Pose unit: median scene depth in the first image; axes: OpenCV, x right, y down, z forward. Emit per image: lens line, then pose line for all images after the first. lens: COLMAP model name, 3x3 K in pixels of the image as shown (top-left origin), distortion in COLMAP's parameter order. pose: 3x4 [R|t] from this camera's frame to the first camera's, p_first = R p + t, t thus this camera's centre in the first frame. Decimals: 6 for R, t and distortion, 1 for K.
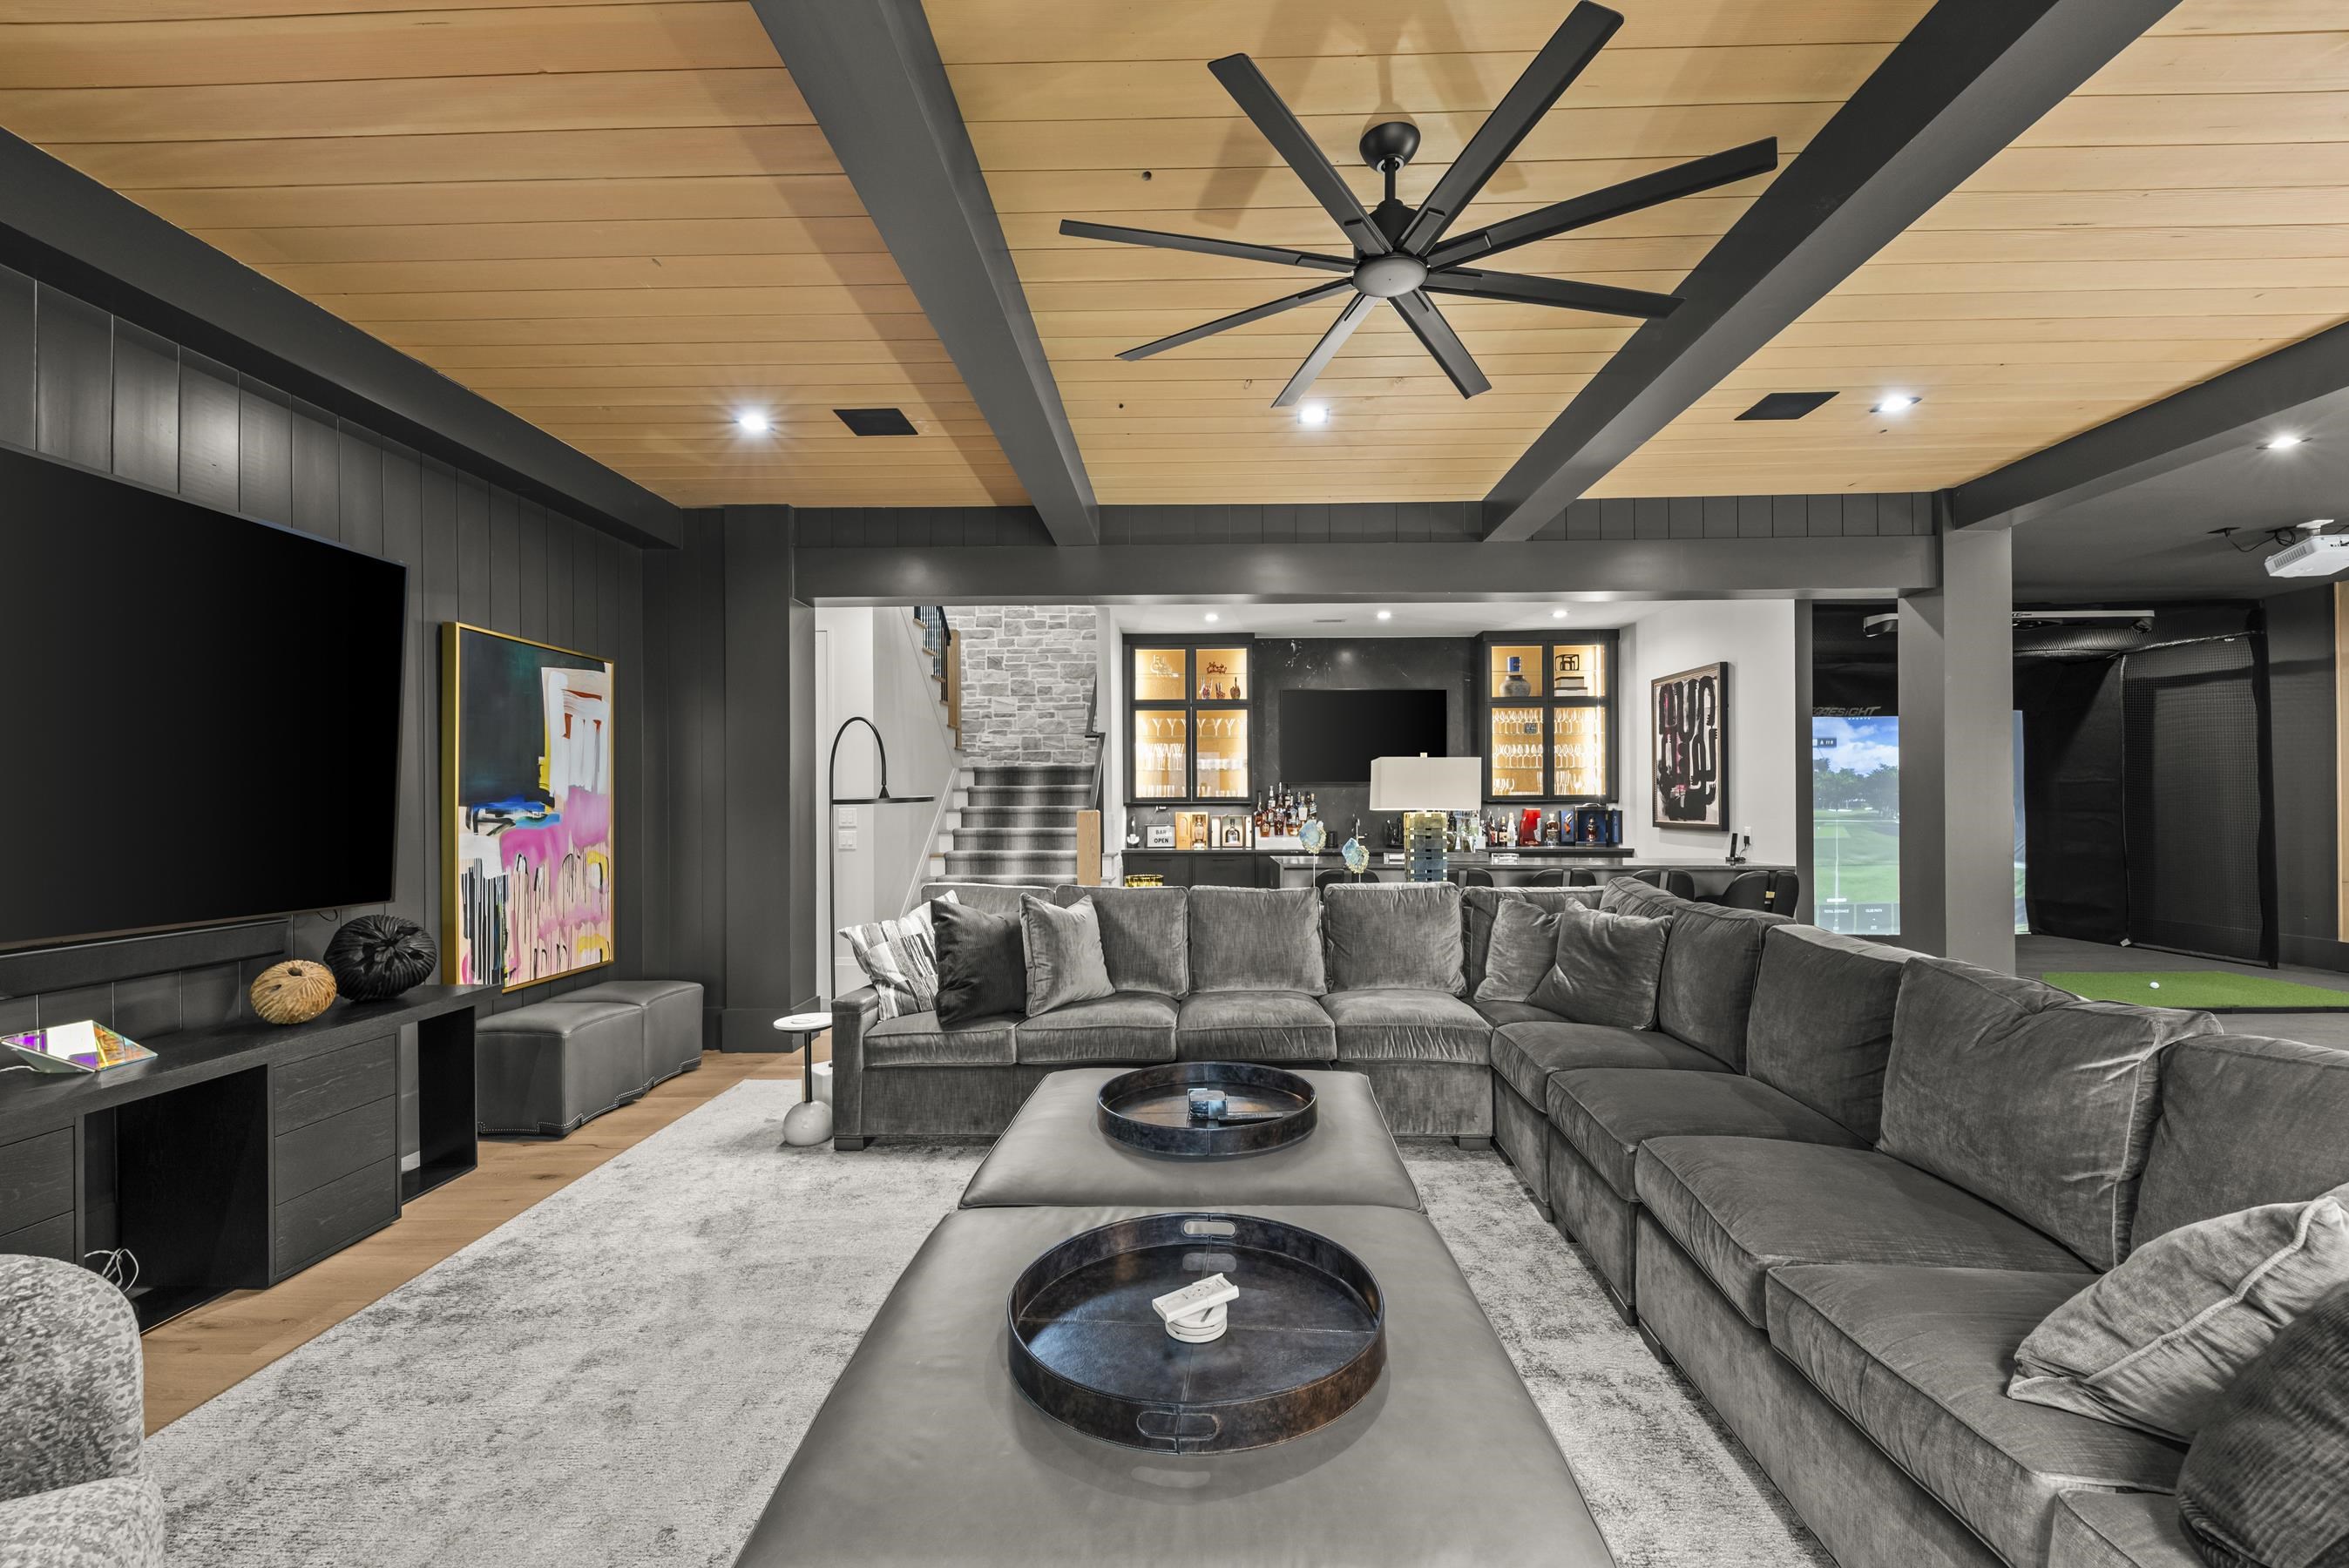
lens RADIAL K [[959.3, 0, 1175.4], [0, 959.3, 818.0], [0, 0, 1]] dist [-0.002151, -0.000652]
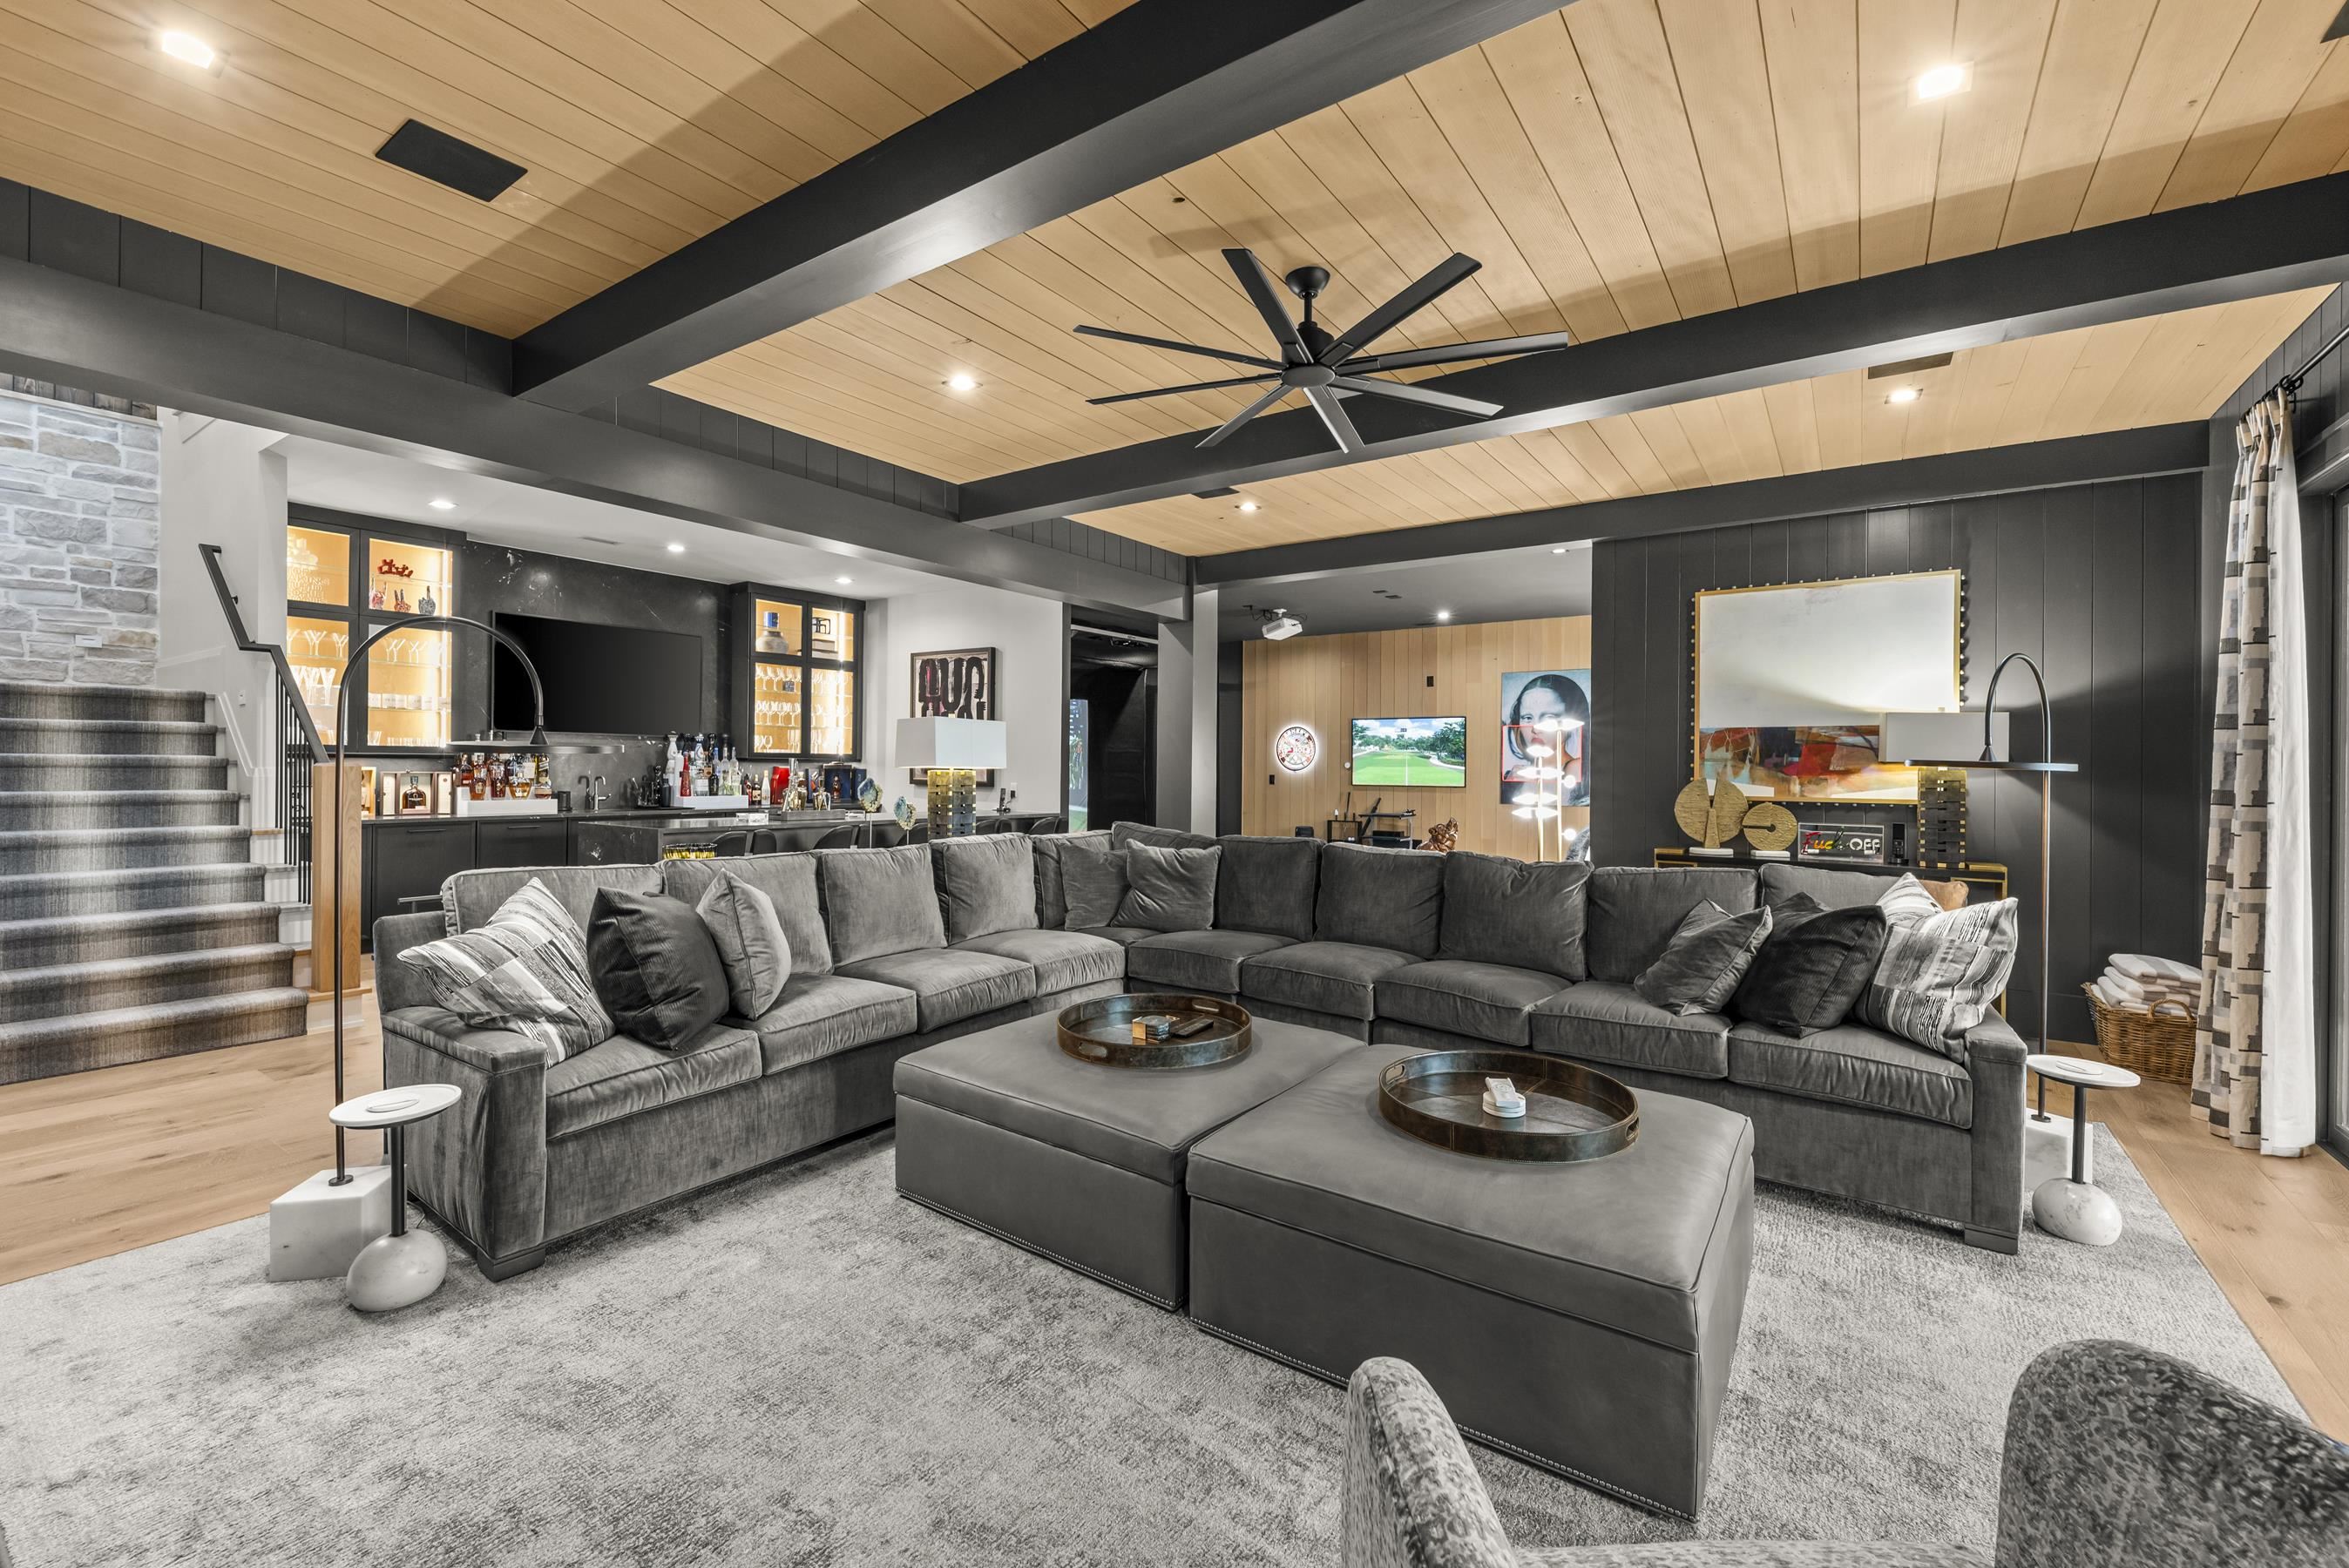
lens RADIAL K [[983.3, 0, 1174.5], [0, 983.3, 784.0], [0, 0, 1]] dist [0.001180, -0.000466]
pose [[0.546834, -0.004748, 0.837228, -0.285142], [-0.001979, 0.999974, 0.006963, 0.000584], [-0.837239, -0.005465, 0.546810, 0.106555]]
